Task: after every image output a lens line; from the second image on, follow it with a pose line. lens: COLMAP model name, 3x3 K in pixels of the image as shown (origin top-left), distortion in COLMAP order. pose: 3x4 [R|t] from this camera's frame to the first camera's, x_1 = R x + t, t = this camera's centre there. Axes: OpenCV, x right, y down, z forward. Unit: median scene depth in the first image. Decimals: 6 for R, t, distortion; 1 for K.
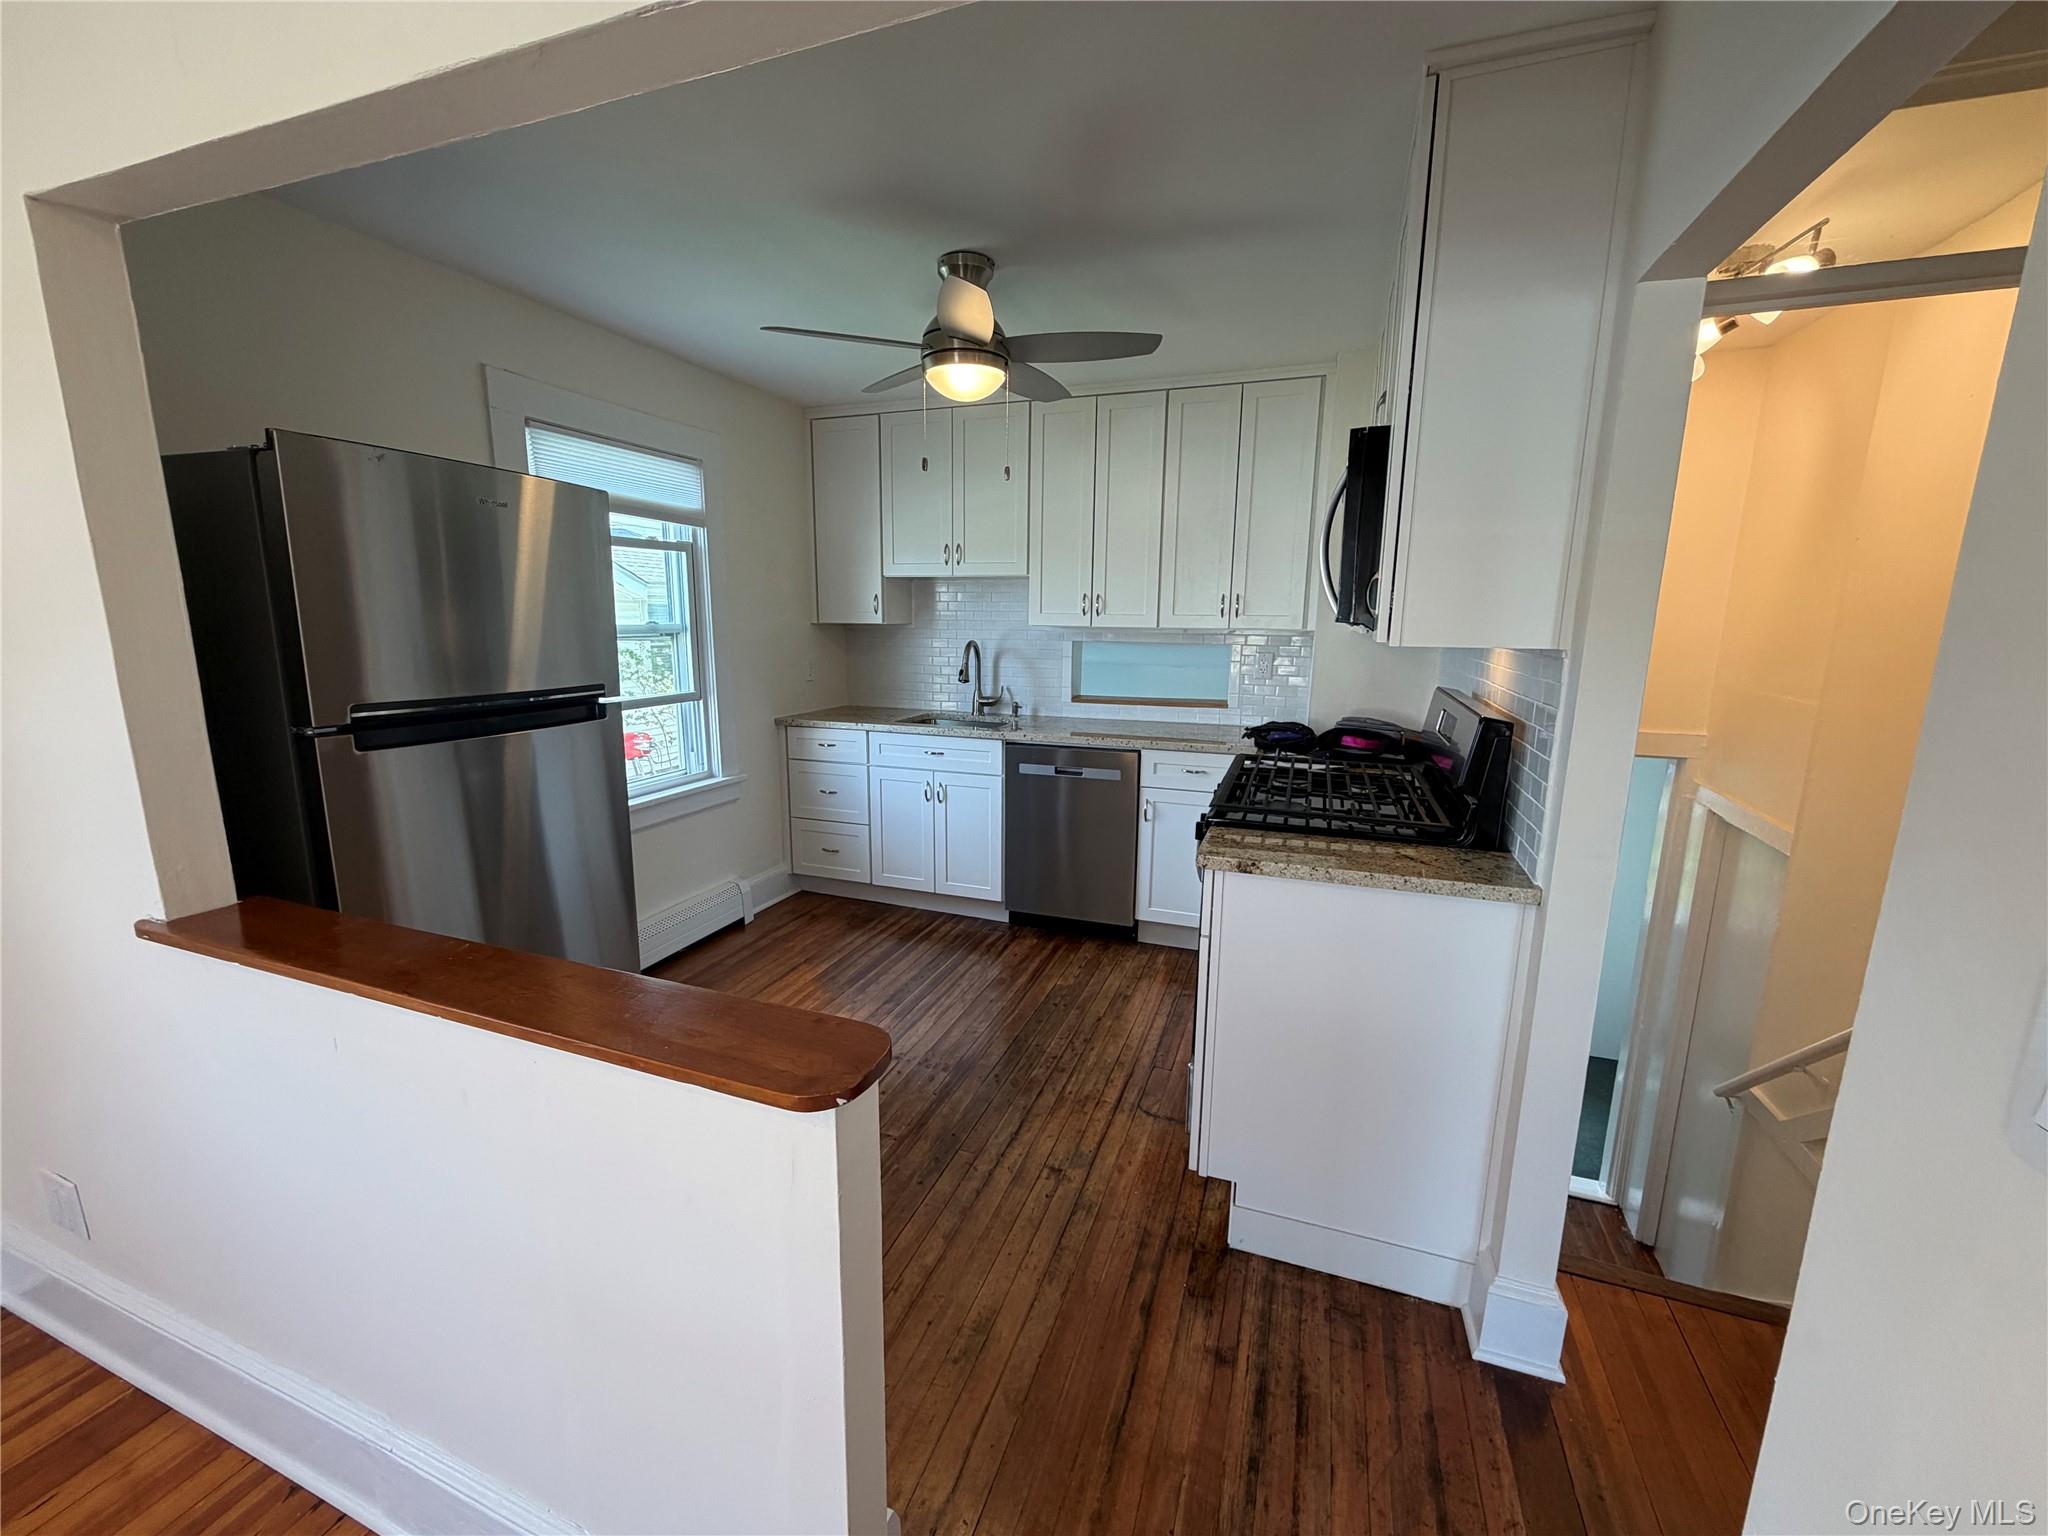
lens RADIAL K [[821.3, 0, 1017.7], [0, 821.3, 765.9], [0, 0, 1]] dist [0.000979, 0.000003]
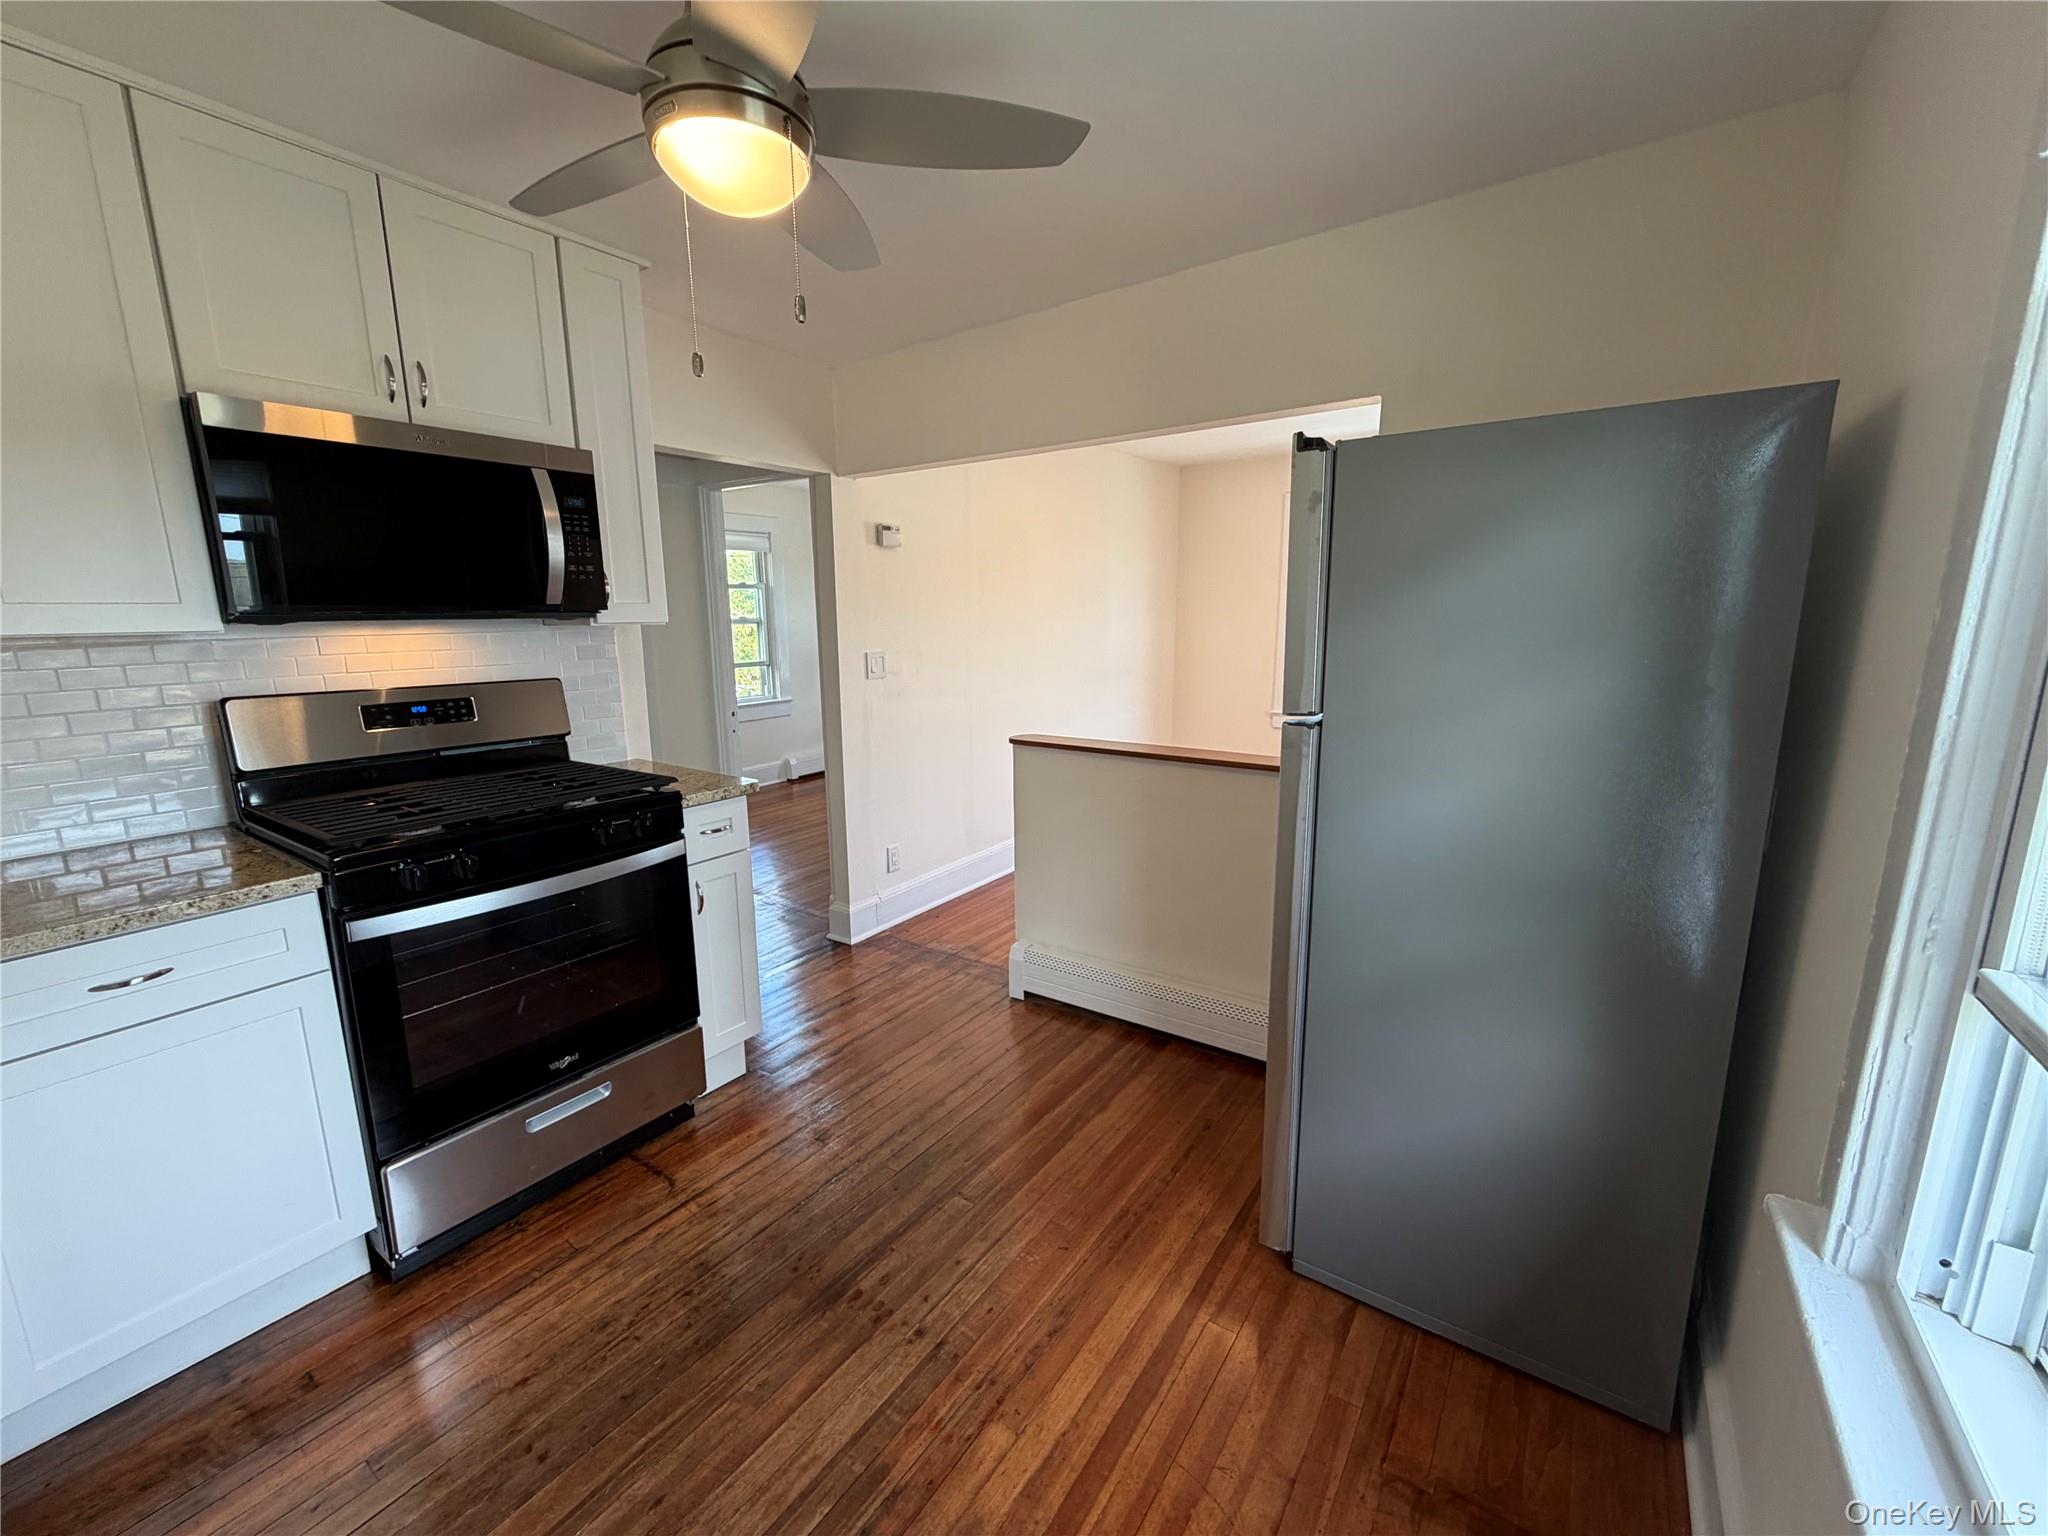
lens RADIAL K [[821.3, 0, 1025.4], [0, 821.3, 769.4], [0, 0, 1]] dist [0.000979, 0.000003]
pose [[-0.969180, -0.054717, 0.240202, -0.393480], [0.037473, 0.930934, 0.363261, -0.288925], [-0.243489, 0.361066, -0.900191, 1.560387]]
